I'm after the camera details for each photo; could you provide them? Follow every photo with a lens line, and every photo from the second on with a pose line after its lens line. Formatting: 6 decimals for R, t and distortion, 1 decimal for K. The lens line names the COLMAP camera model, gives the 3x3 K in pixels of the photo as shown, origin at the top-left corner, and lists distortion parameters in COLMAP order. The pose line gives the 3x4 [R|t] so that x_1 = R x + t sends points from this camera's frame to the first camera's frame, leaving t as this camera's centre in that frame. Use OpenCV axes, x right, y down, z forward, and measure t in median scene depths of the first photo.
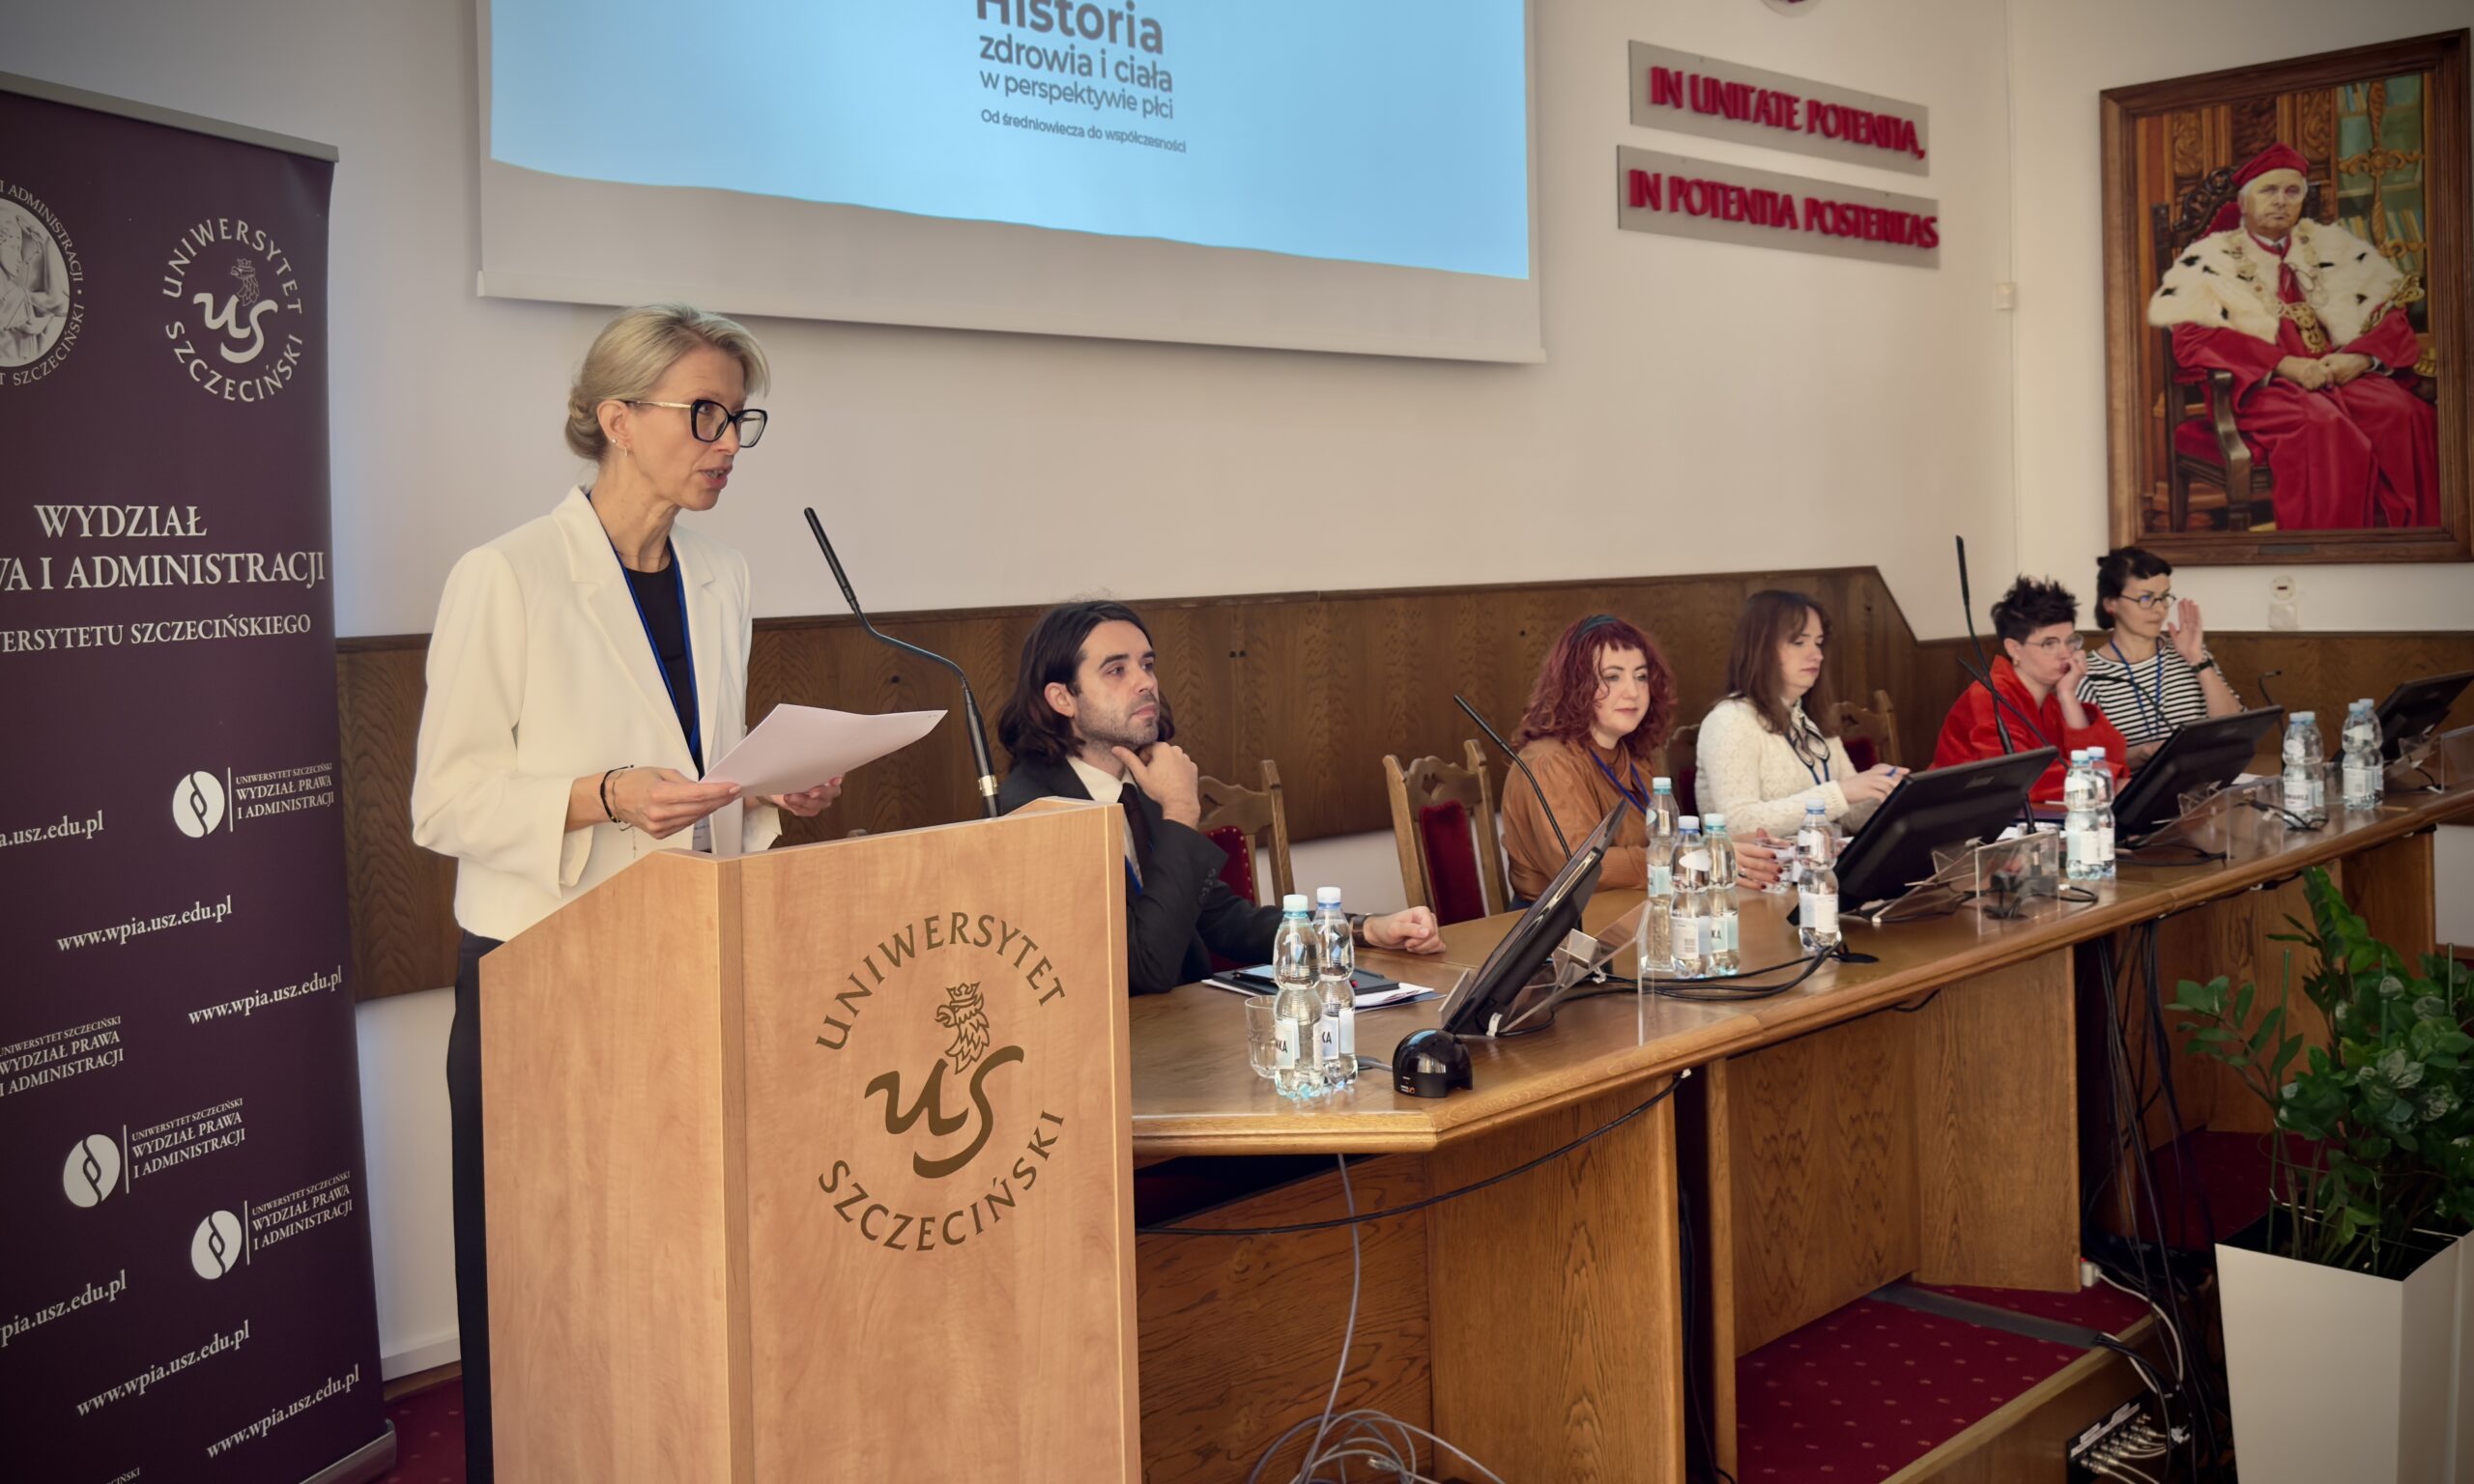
lens RADIAL K [[2195.9, 0, 1185.0], [0, 2195.9, 577.2], [0, 0, 1]] dist [0.013046, -0.039418]
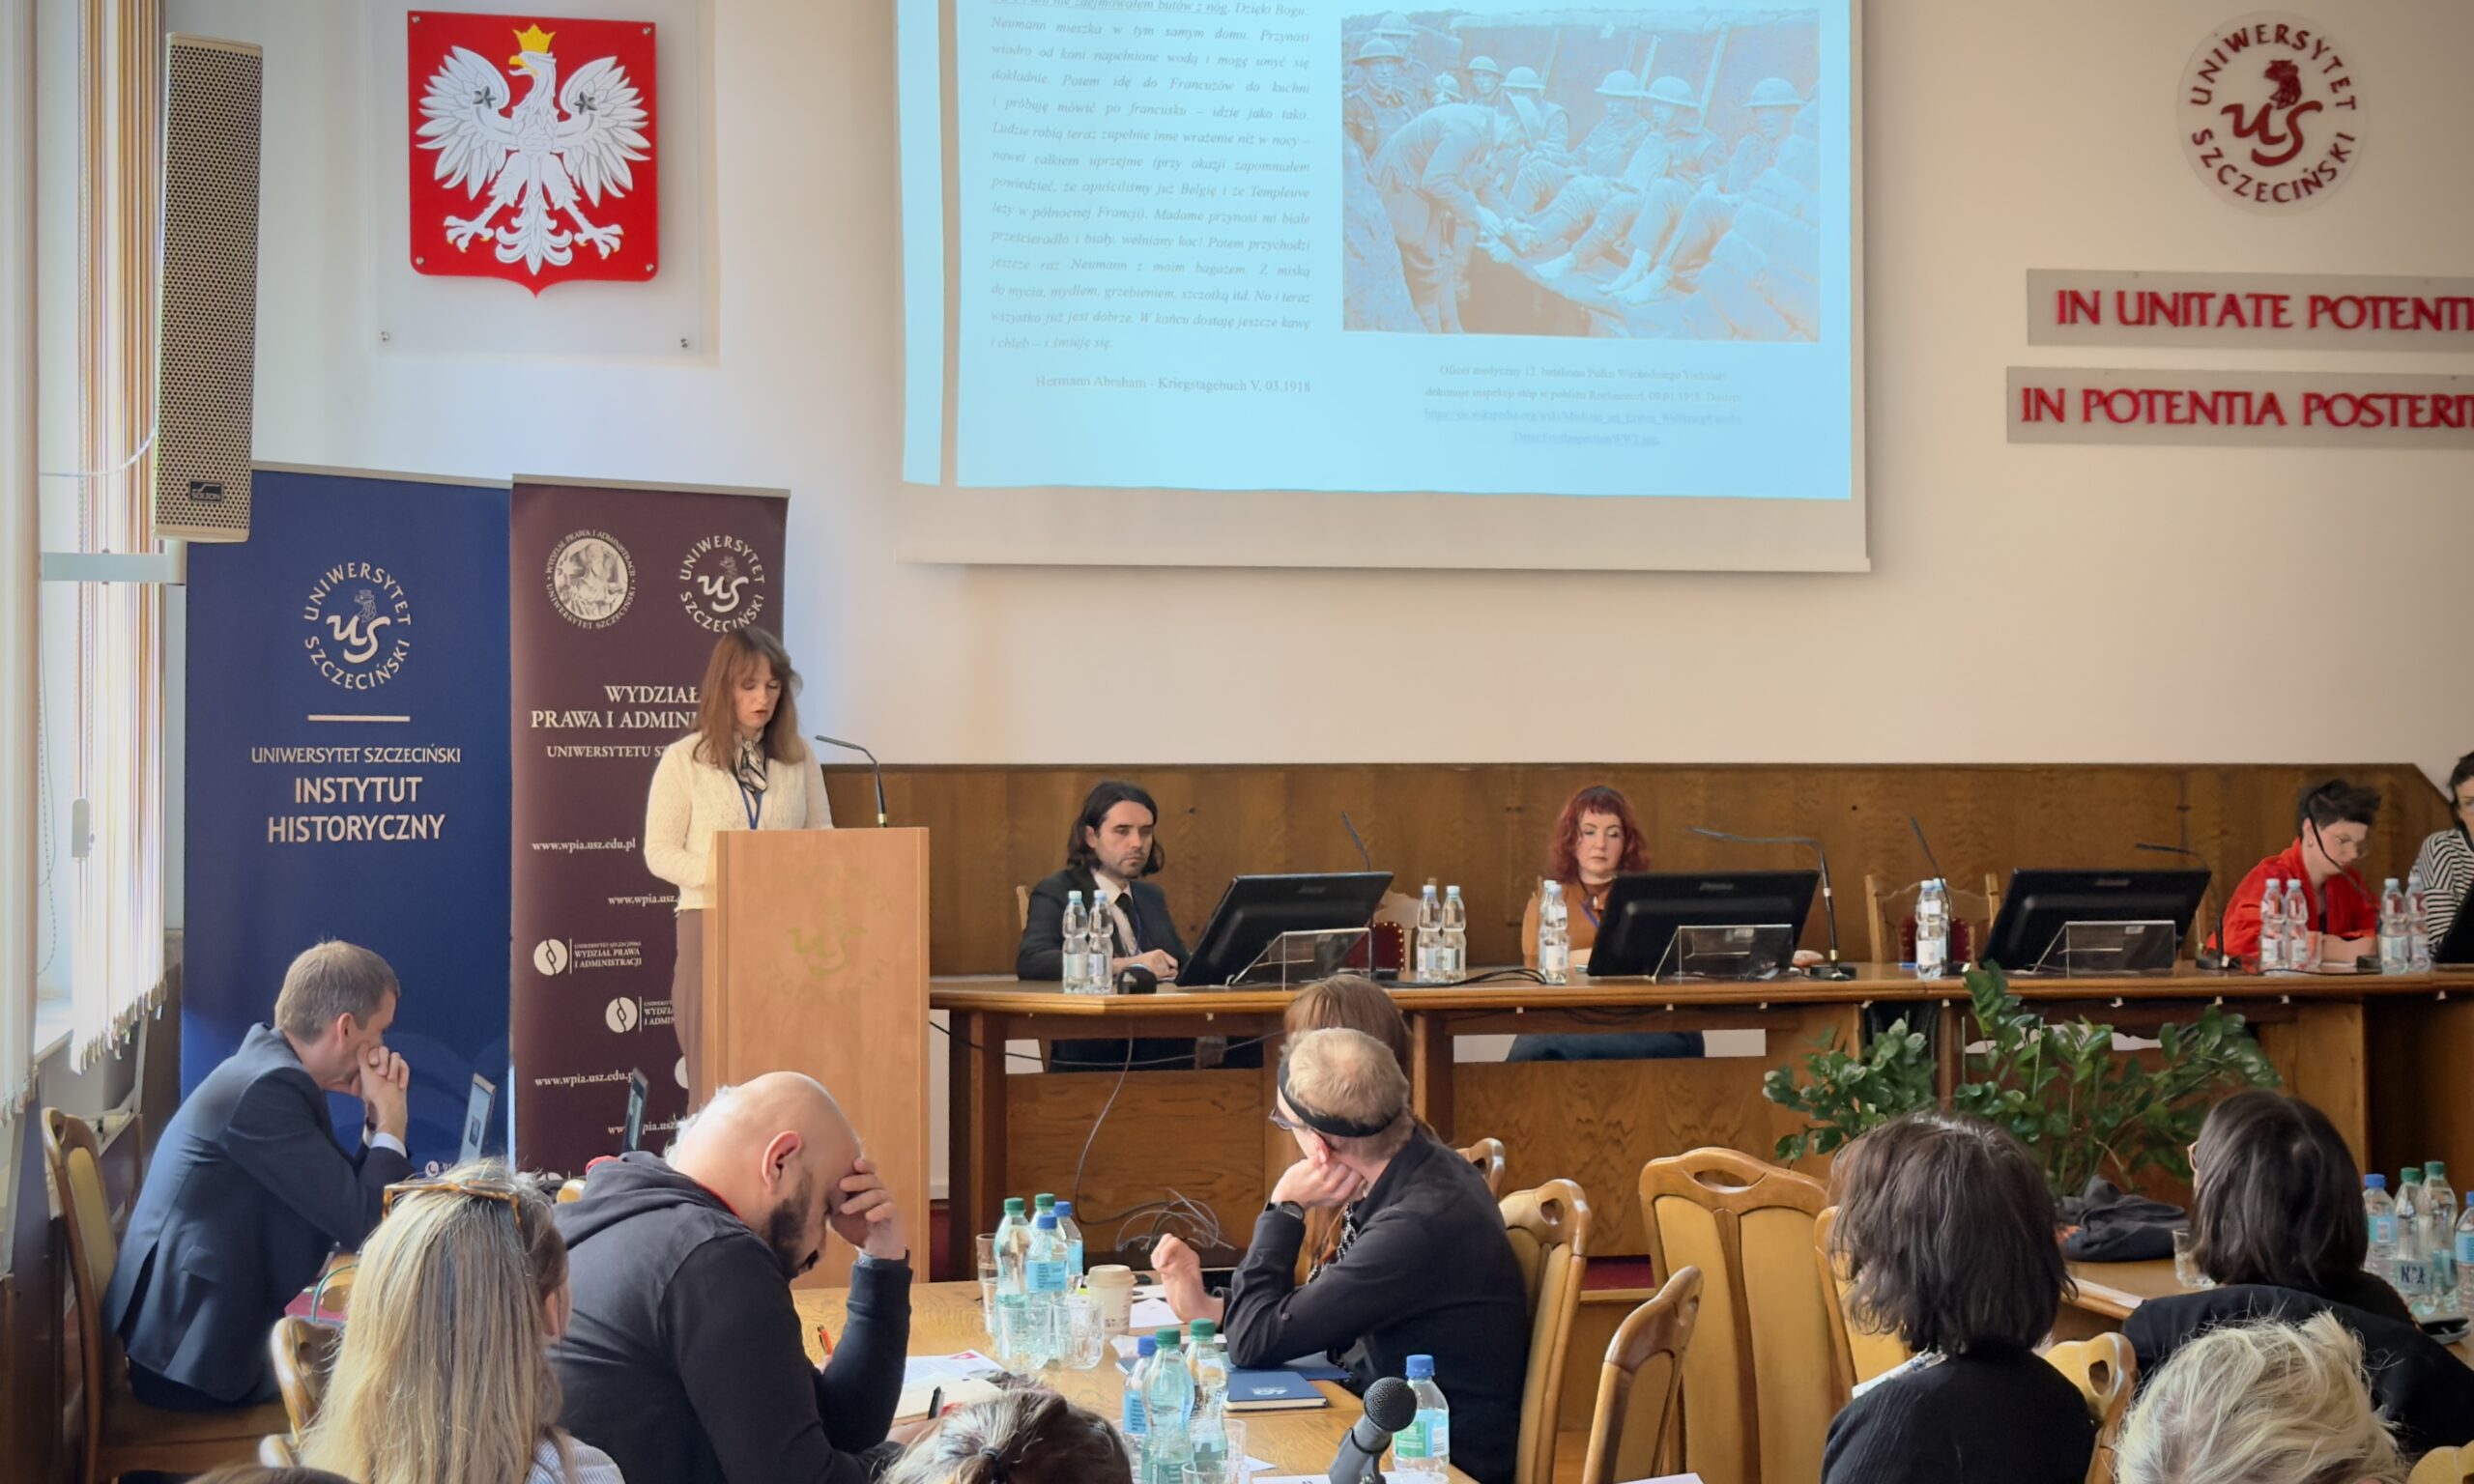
lens RADIAL K [[3714.2, 0, 1250.1], [0, 3714.2, 732.2], [0, 0, 1]] dist [0.045800, 0.000000]
pose [[0.857572, 0.014323, -0.514165, 0.815063], [-0.025154, 0.999584, -0.014109, 0.020286], [0.513749, 0.025032, 0.857575, -0.765862]]
